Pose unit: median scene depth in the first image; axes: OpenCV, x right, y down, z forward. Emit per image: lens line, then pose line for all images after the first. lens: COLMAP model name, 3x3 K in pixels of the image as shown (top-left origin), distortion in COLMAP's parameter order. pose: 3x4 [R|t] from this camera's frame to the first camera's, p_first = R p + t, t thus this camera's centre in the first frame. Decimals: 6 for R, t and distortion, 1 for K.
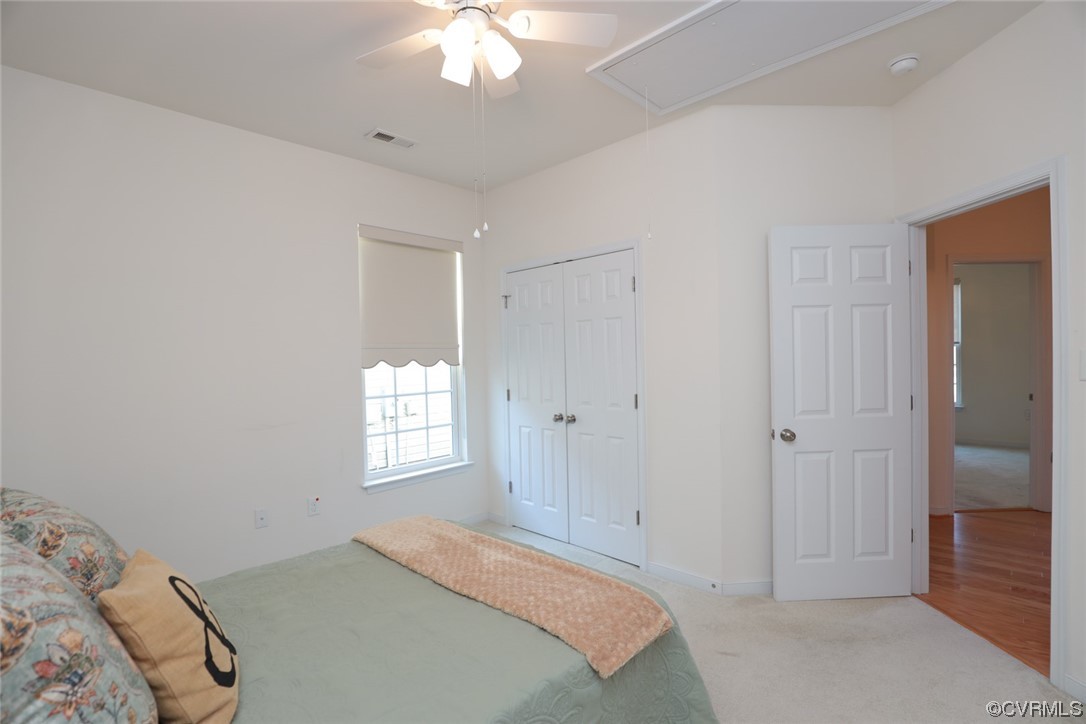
lens RADIAL K [[496.0, 0, 542.8], [0, 496.0, 366.7], [0, 0, 1]] dist [-0.033821, 0.005399]
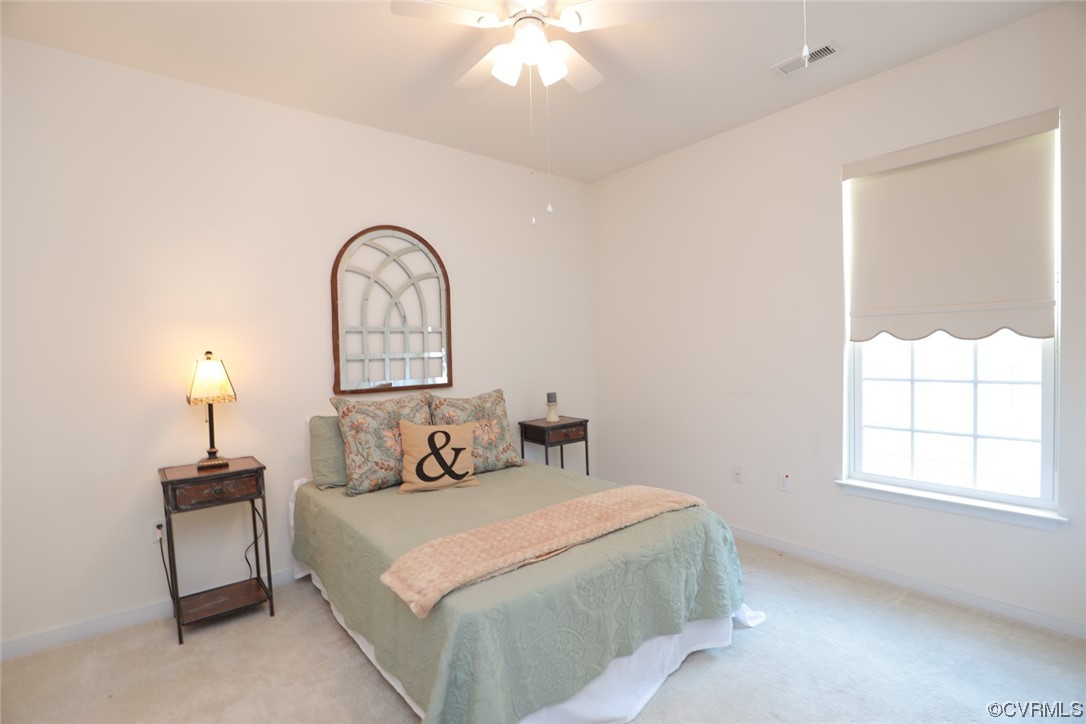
lens RADIAL K [[496.0, 0, 542.8], [0, 496.0, 366.7], [0, 0, 1]] dist [-0.033821, 0.005399]
pose [[-0.097173, 0.053923, -0.993806, 0.468207], [-0.001581, 0.998522, 0.054333, 0.001456], [0.995266, 0.006851, -0.096944, 0.531280]]
